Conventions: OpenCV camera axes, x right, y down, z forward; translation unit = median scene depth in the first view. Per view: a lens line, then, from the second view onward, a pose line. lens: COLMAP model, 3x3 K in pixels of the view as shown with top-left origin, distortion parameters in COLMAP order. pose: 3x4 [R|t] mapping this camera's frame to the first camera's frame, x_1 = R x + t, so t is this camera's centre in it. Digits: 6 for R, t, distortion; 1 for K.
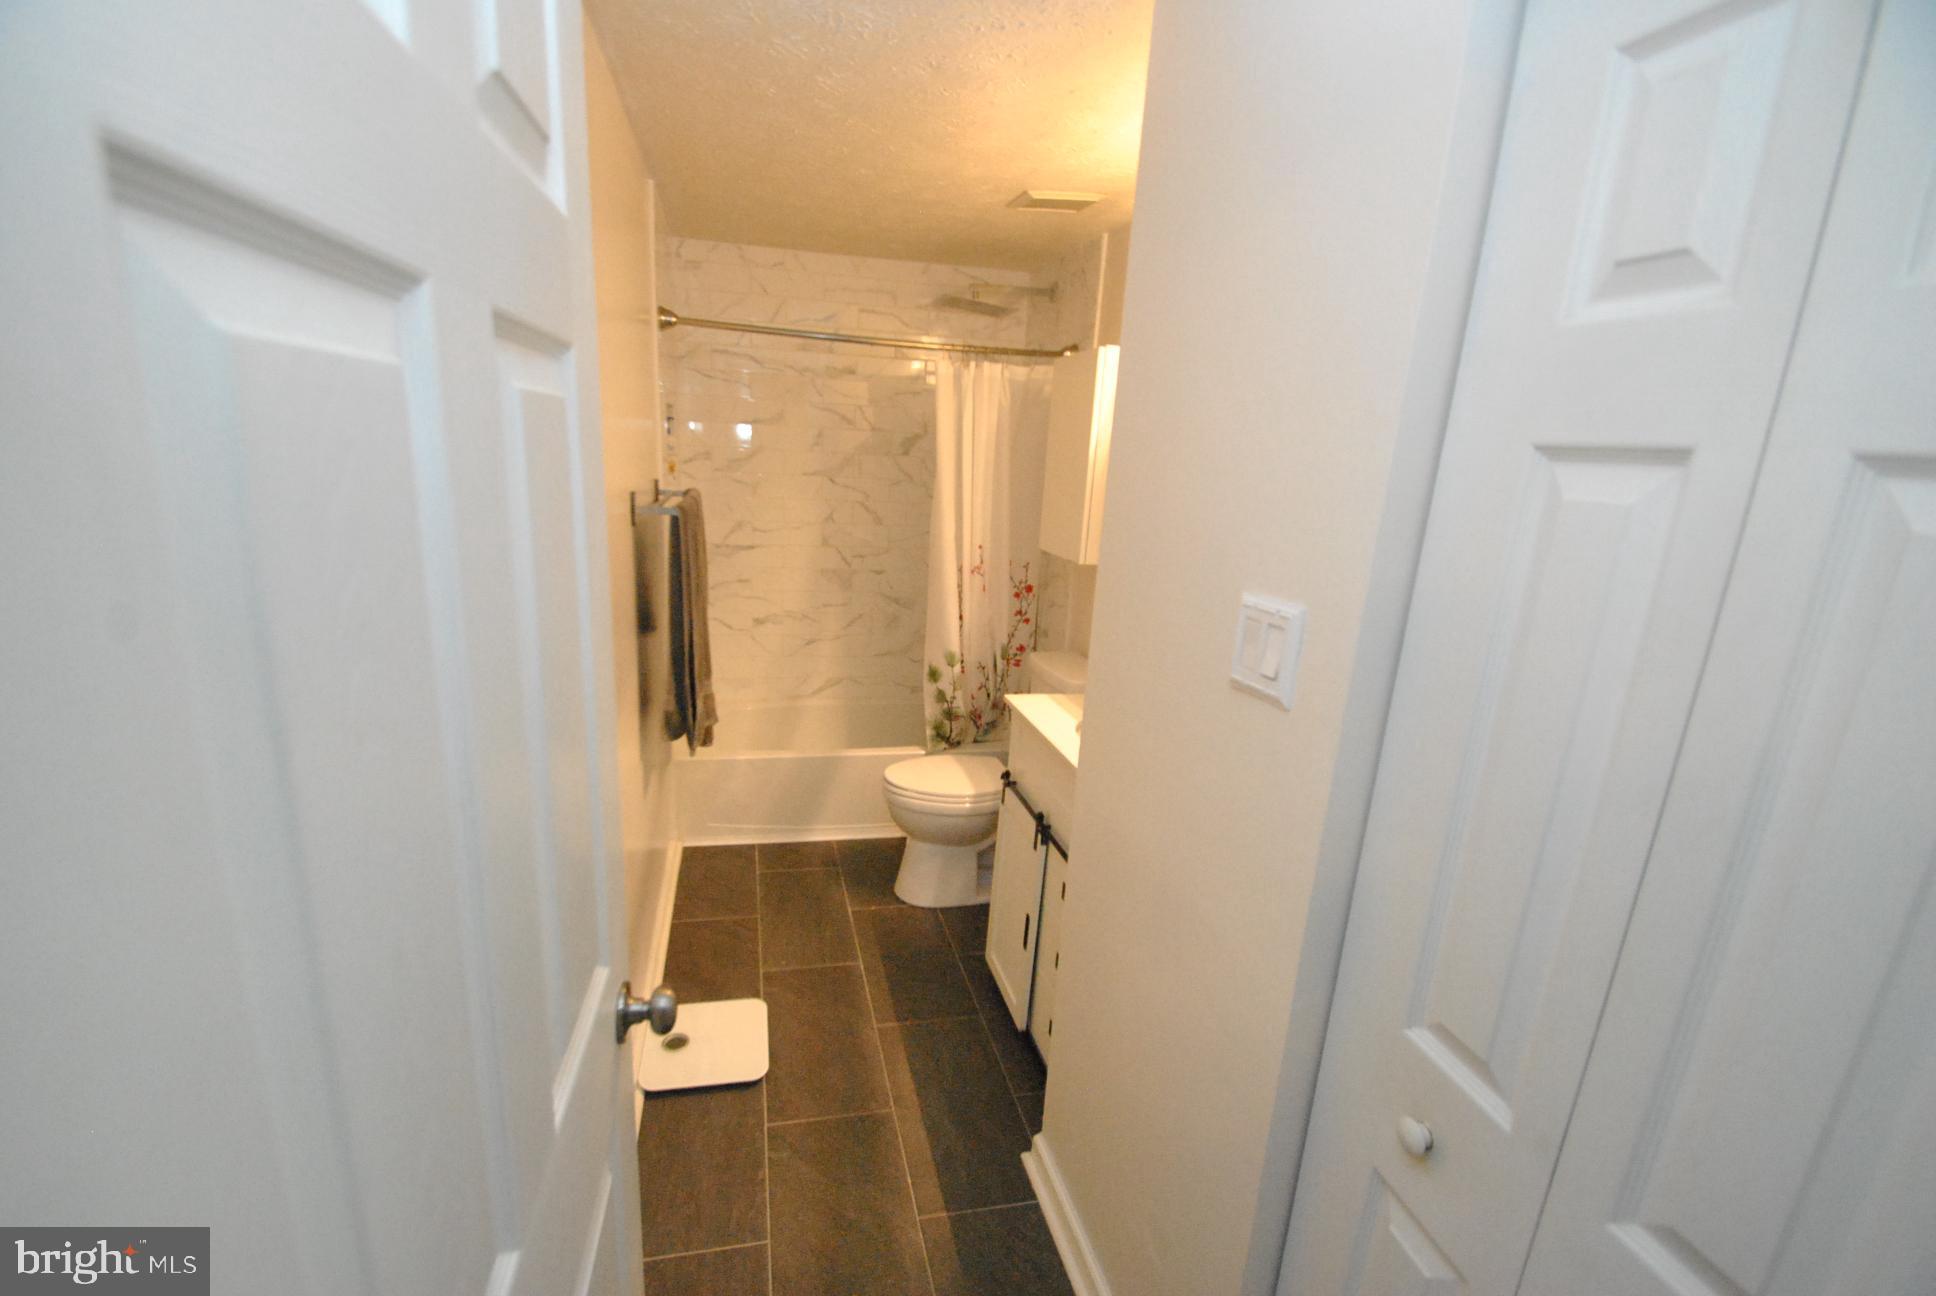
lens RADIAL K [[847.0, 0, 959.8], [0, 847.0, 648.2], [0, 0, 1]] dist [0.003701, -0.007742]
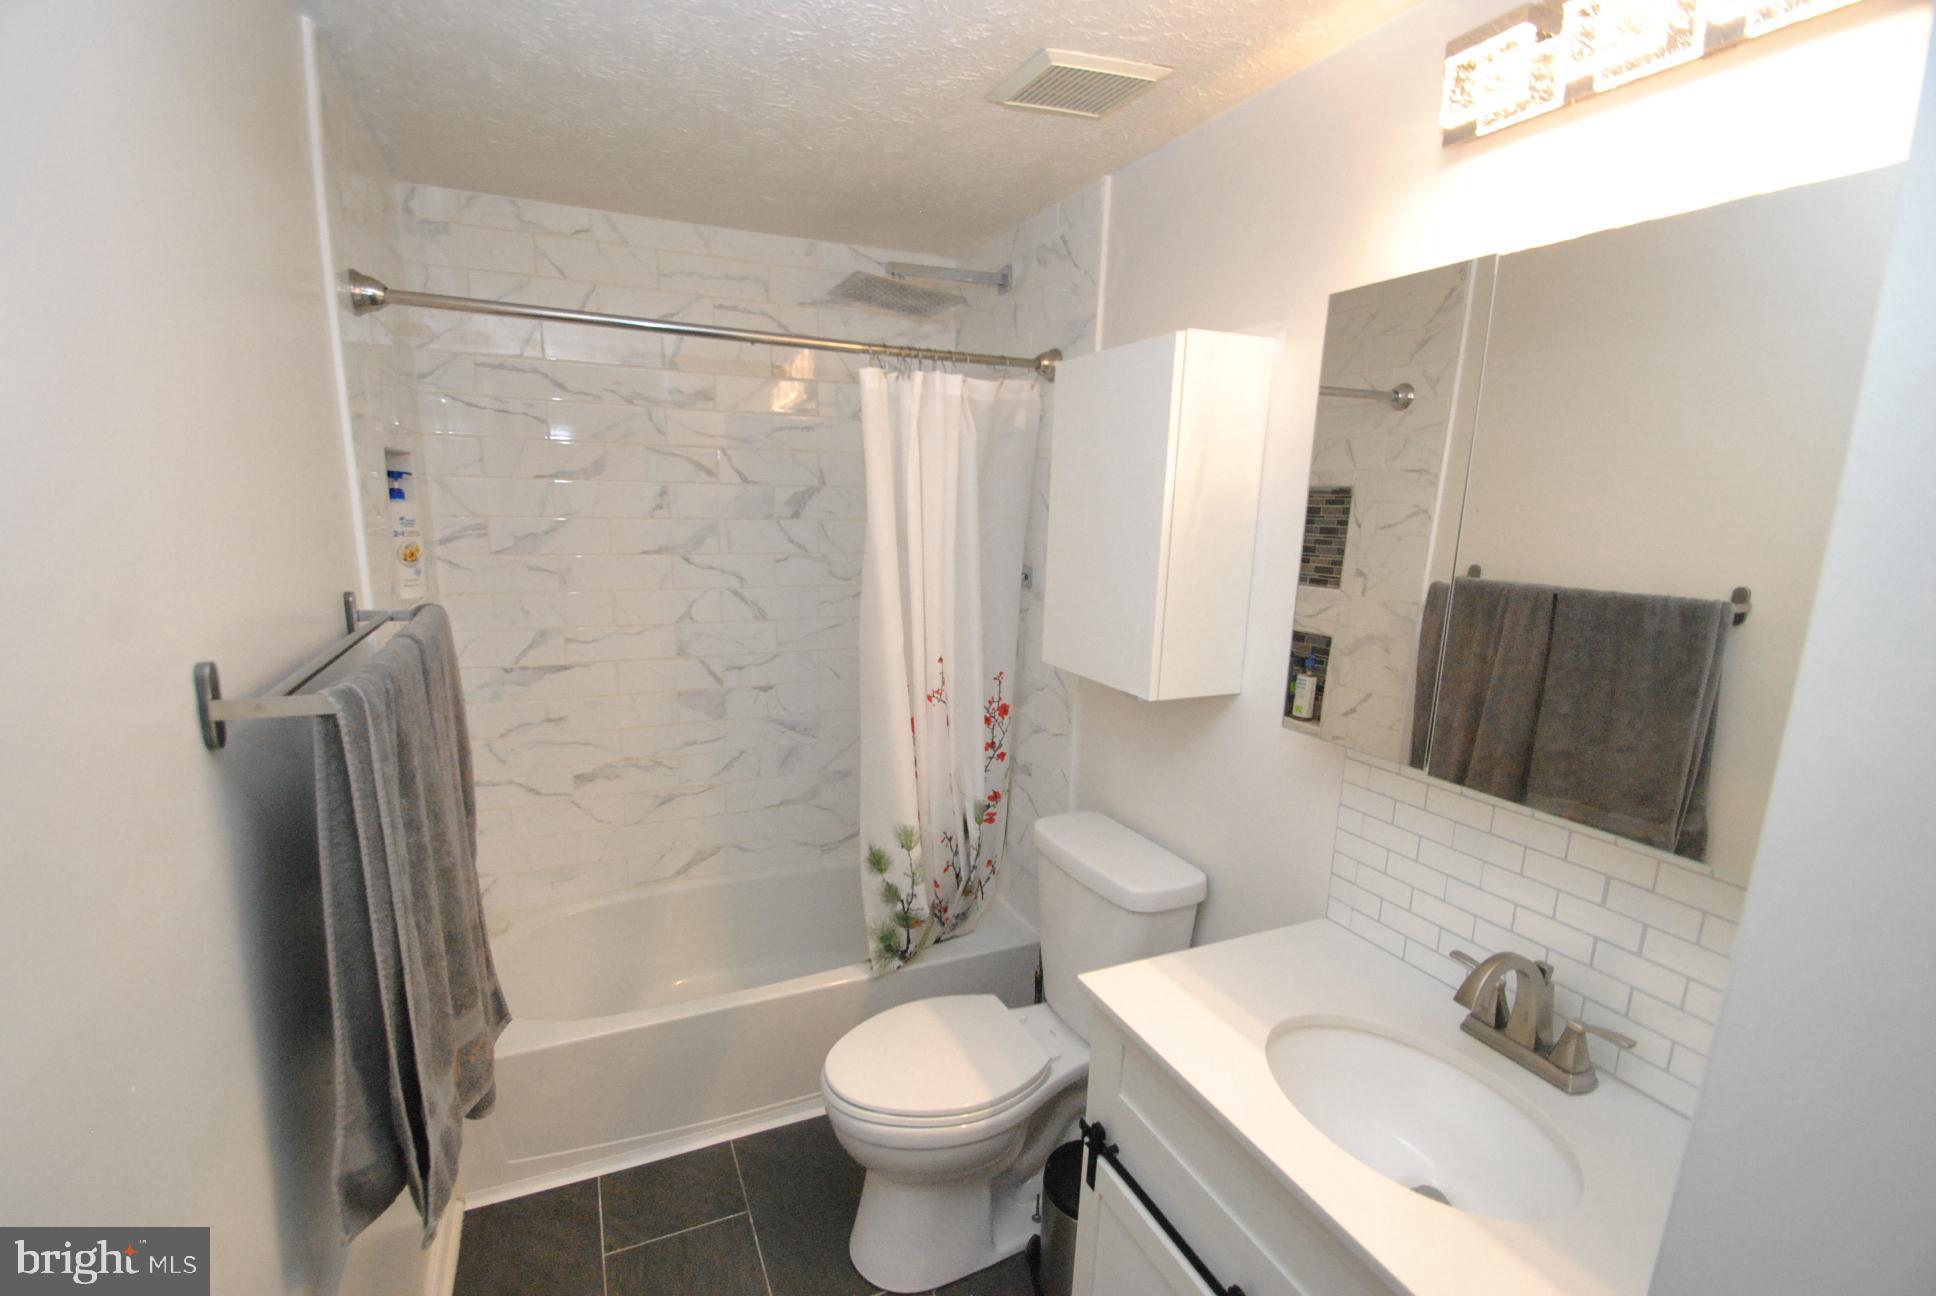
lens RADIAL K [[847.0, 0, 964.2], [0, 847.0, 666.4], [0, 0, 1]] dist [0.003701, -0.007742]
pose [[0.981591, -0.066749, 0.178954, -0.068418], [0.072340, 0.997069, -0.024892, -0.090877], [-0.176768, 0.037379, 0.983542, 0.341788]]
